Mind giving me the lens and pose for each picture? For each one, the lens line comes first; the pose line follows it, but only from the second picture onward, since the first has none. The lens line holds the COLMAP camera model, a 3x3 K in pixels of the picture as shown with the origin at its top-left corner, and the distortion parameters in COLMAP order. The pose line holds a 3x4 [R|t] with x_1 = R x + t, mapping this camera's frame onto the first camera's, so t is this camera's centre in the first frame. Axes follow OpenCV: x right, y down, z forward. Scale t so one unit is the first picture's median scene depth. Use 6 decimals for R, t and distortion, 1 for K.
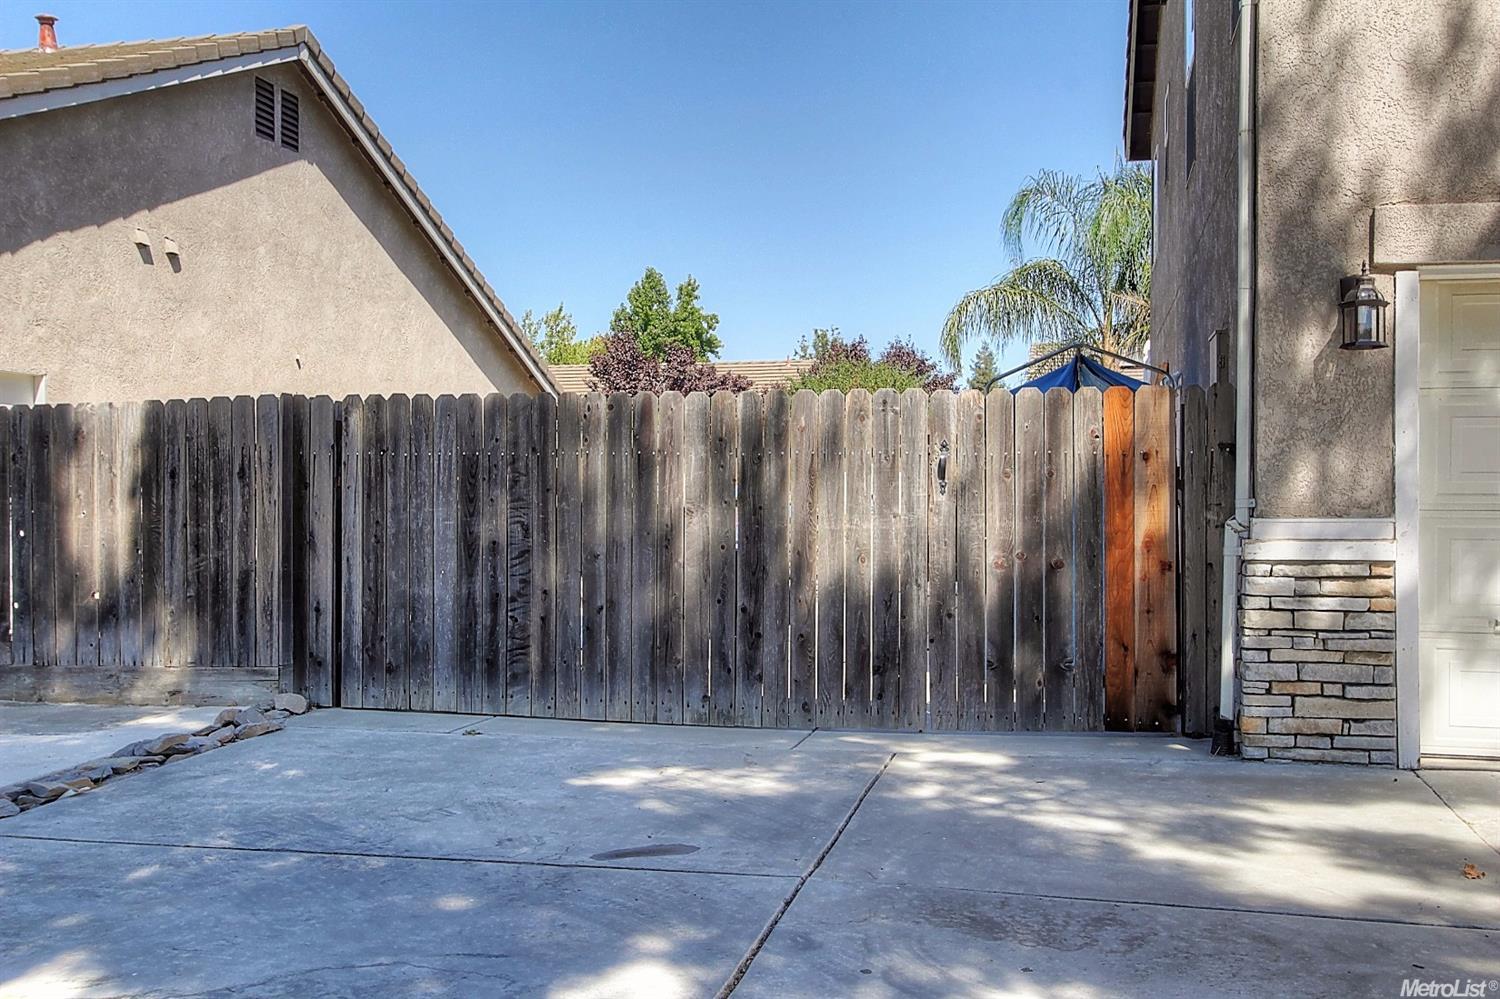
lens RADIAL K [[1473.3, 0, 750.0], [0, 1473.3, 499.5], [0, 0, 1]] dist [0.003465, 0.003623]
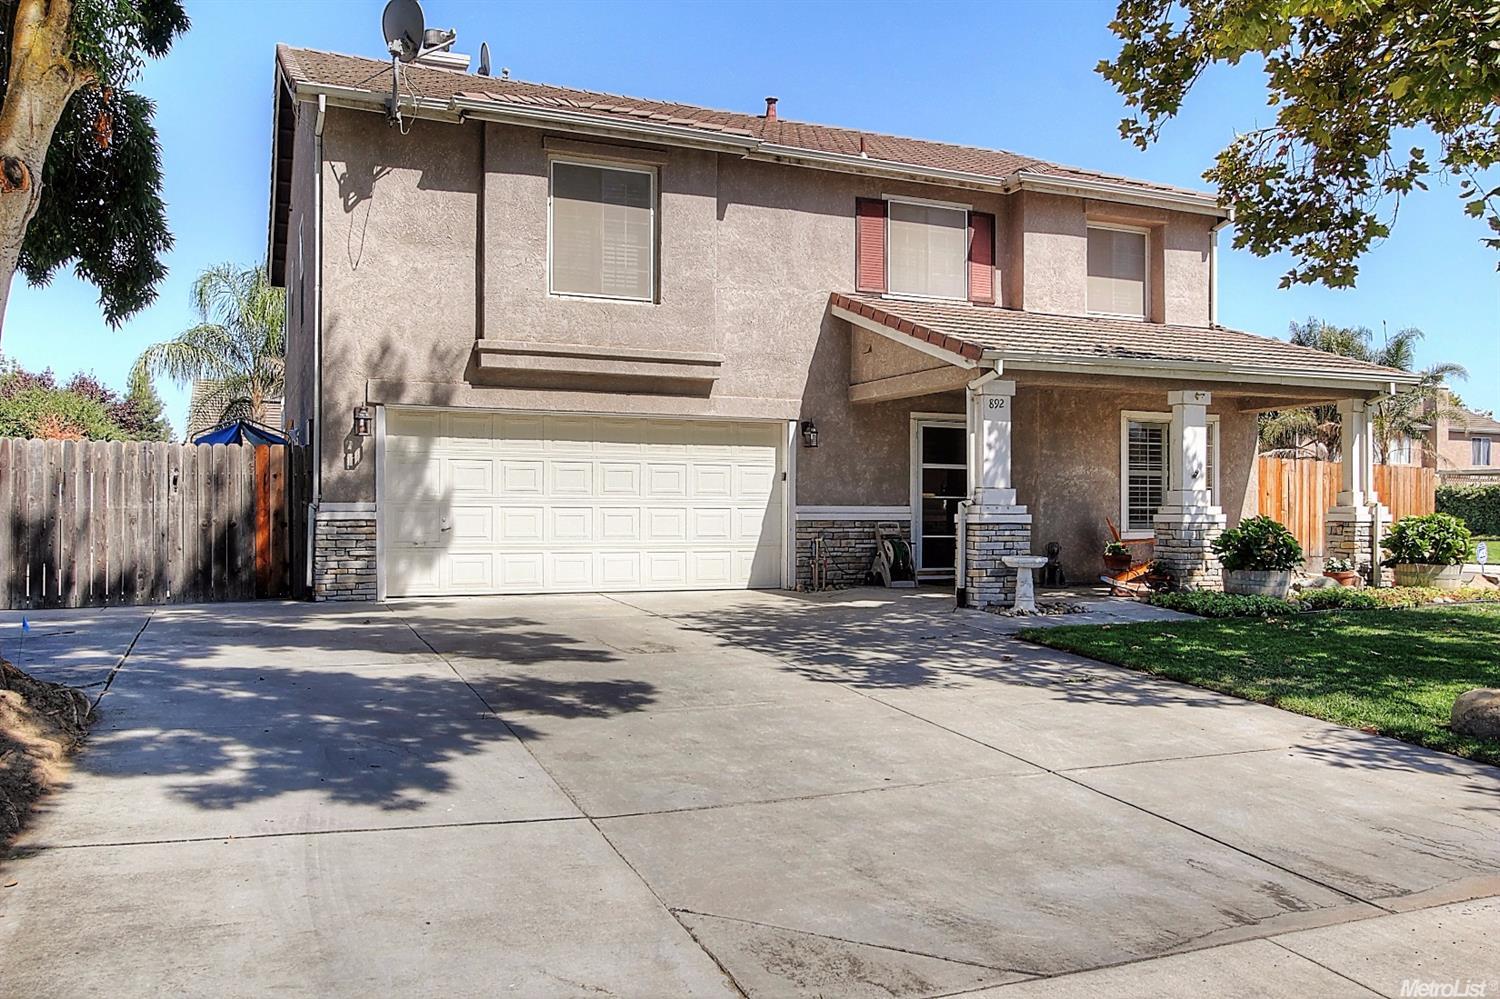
lens RADIAL K [[1225.0, 0, 750.0], [0, 1225.0, 499.5], [0, 0, 1]] dist [0.010321, 0.007003]
pose [[0.811186, 0.006273, 0.584755, -0.229881], [-0.005296, 0.999980, -0.003381, 0.008456], [-0.584765, -0.000354, 0.811203, -0.906066]]
